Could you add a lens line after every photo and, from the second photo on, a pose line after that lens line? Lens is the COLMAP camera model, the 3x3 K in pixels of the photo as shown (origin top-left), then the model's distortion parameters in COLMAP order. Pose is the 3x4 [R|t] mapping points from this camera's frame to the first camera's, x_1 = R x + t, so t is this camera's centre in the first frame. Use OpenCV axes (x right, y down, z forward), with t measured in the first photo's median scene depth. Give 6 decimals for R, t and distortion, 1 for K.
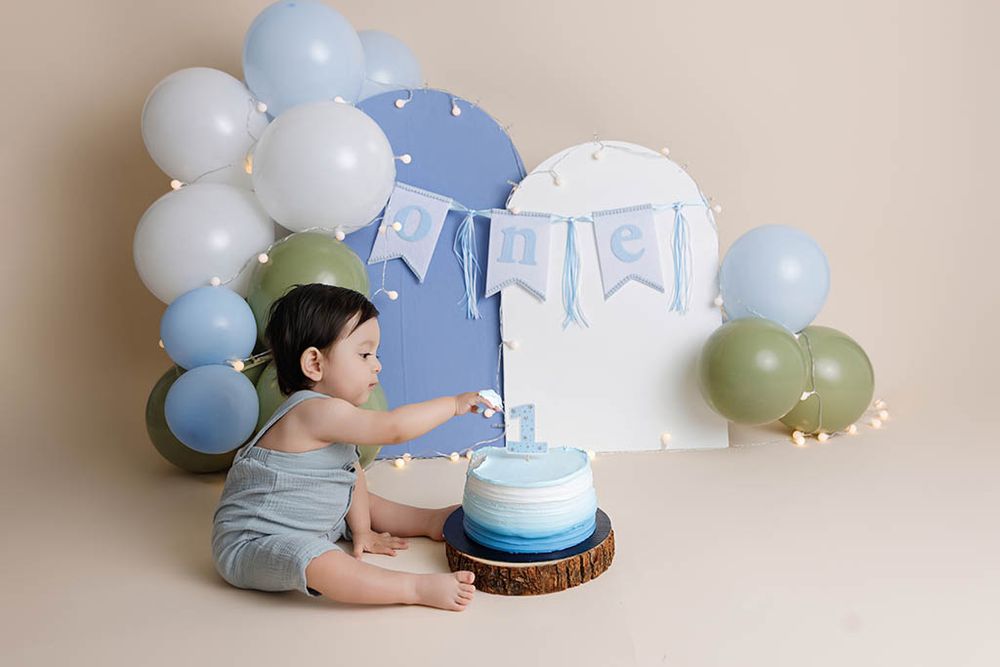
lens RADIAL K [[878.7, 0, 516.8], [0, 878.7, 331.9], [0, 0, 1]] dist [-0.001673, -0.000578]
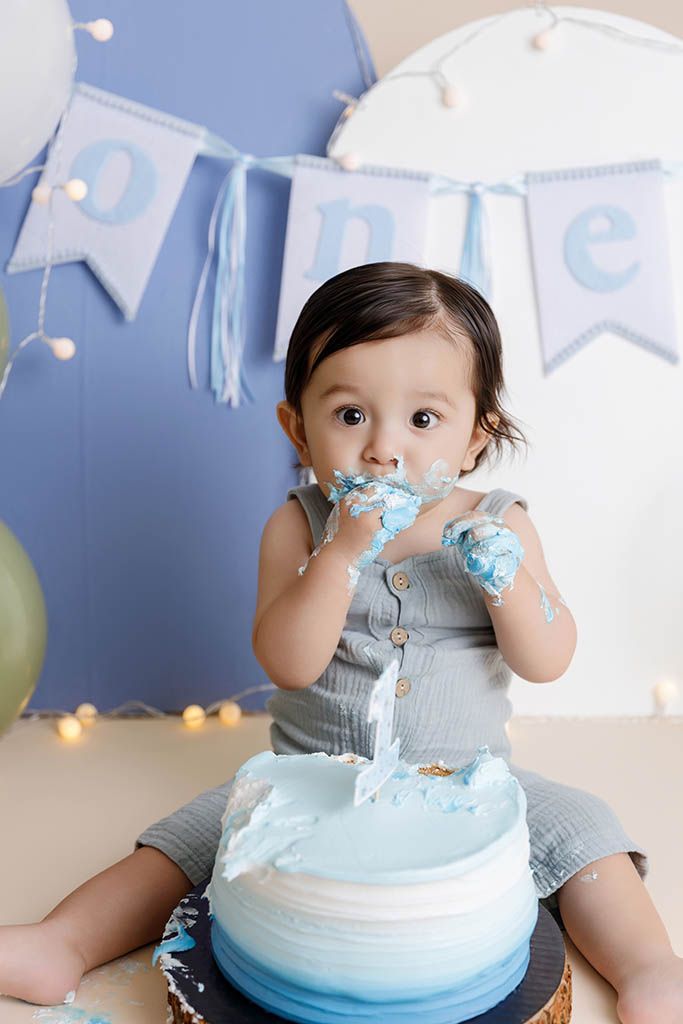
lens RADIAL K [[1607.0, 0, 341.5], [0, 1607.0, 512.0], [0, 0, 1]] dist [0.003860, 0.020607]
pose [[0.999033, 0.037315, 0.023254, -0.017826], [-0.039365, 0.994693, 0.095063, -0.041059], [-0.019583, -0.095887, 0.995200, 0.189514]]
